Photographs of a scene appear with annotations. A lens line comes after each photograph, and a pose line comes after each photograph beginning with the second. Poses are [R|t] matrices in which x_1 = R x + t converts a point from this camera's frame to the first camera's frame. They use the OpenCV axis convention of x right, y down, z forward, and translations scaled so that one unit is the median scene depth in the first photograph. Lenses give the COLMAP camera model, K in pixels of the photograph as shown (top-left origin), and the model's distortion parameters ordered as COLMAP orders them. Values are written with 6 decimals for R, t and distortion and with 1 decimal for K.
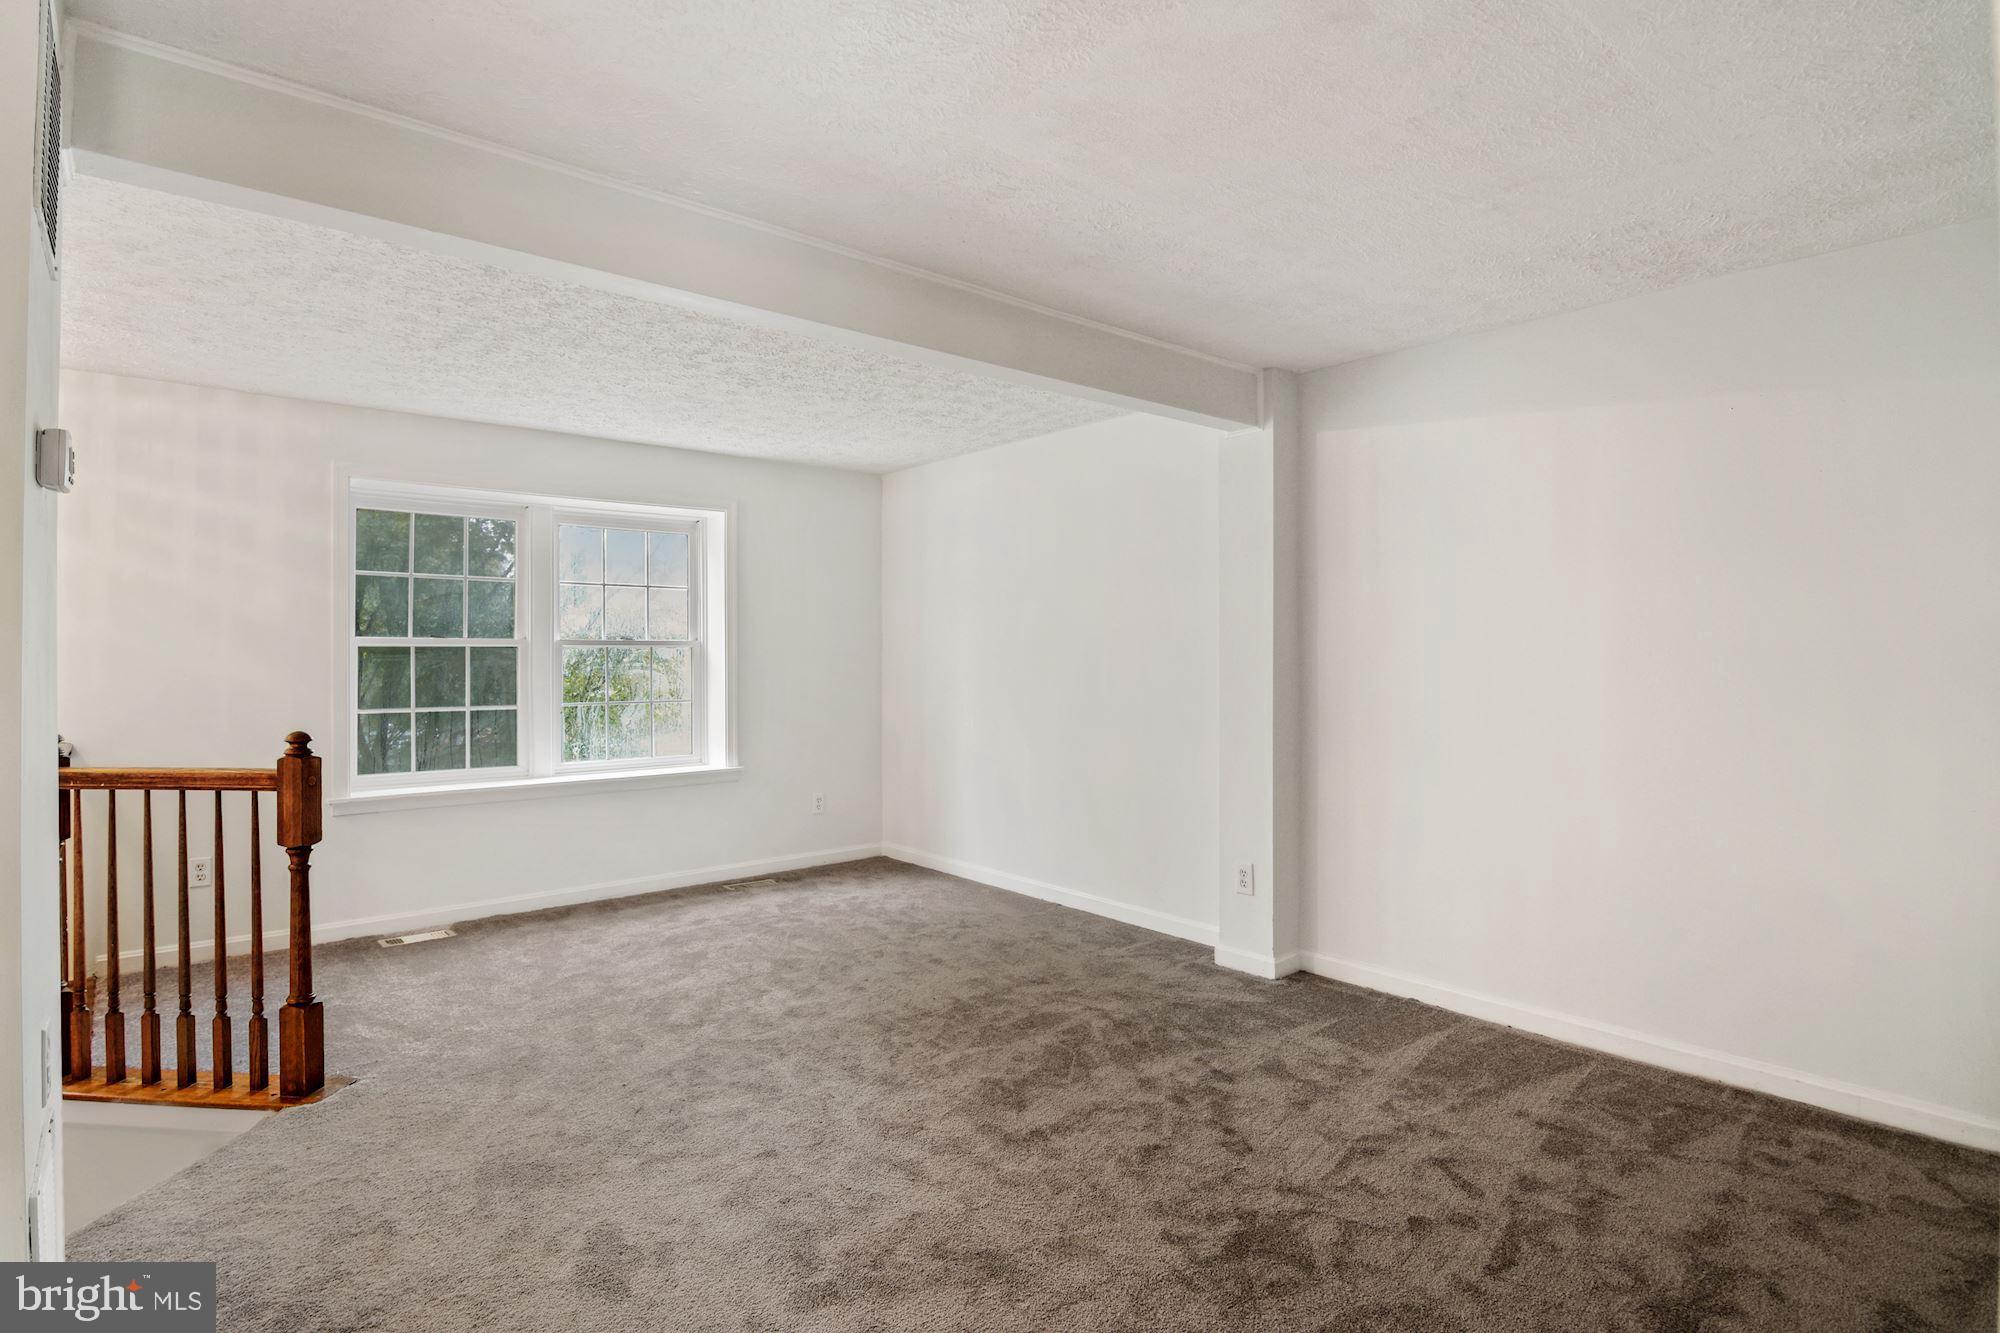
lens RADIAL K [[1042.3, 0, 1001.2], [0, 1042.3, 666.4], [0, 0, 1]] dist [-0.009184, -0.006378]
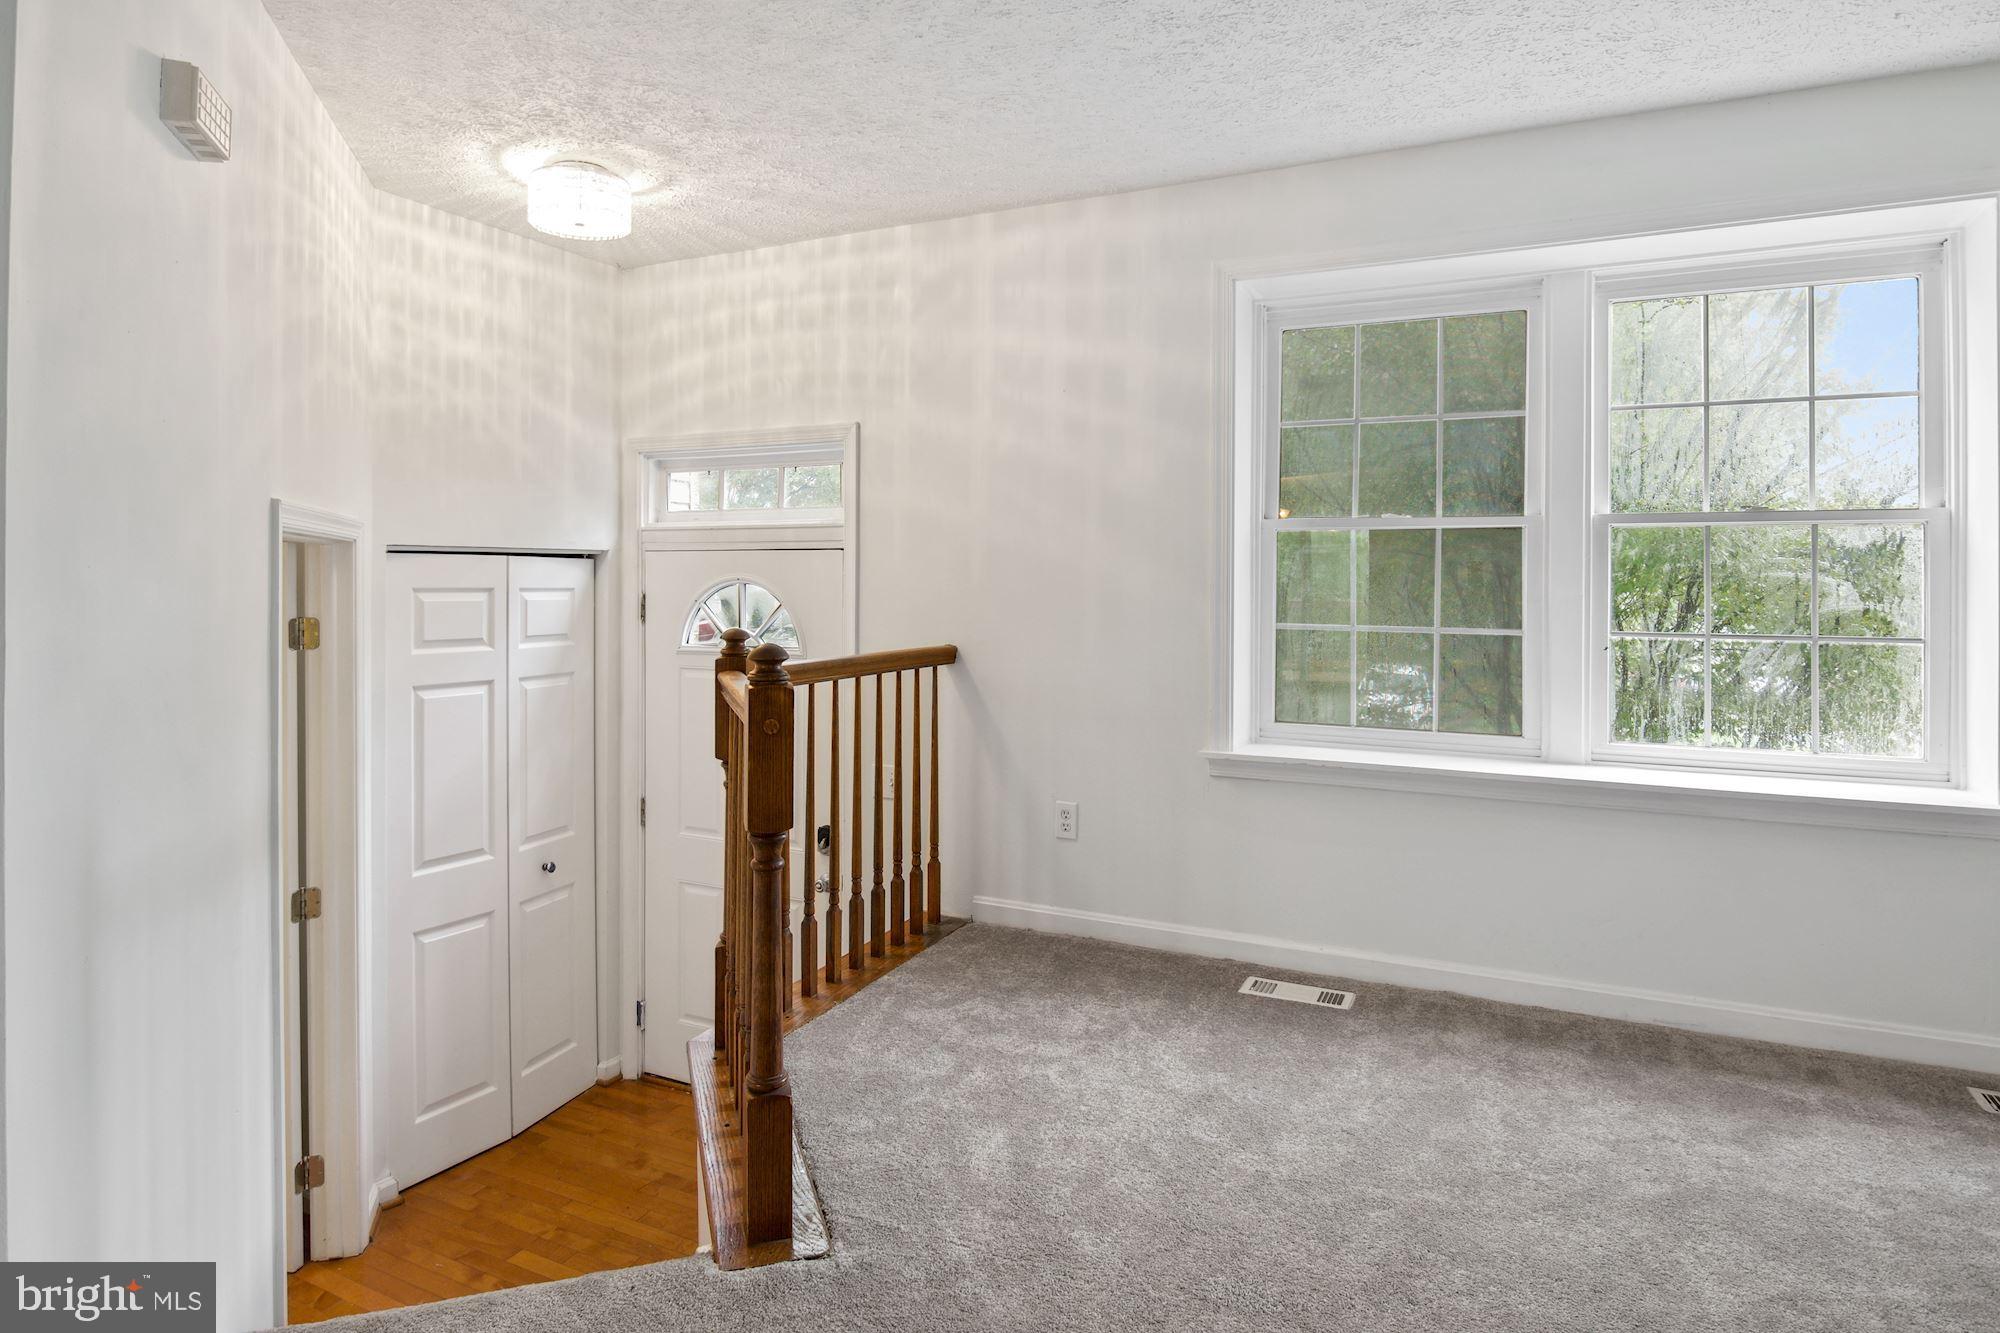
lens RADIAL K [[1137.6, 0, 1010.8], [0, 1137.6, 564.1], [0, 0, 1]] dist [-0.006846, -0.002011]
pose [[0.369092, 0.007328, -0.929364, 0.011084], [-0.007361, 0.999961, 0.004961, 0.000045], [0.929364, 0.005010, 0.369131, 0.510639]]
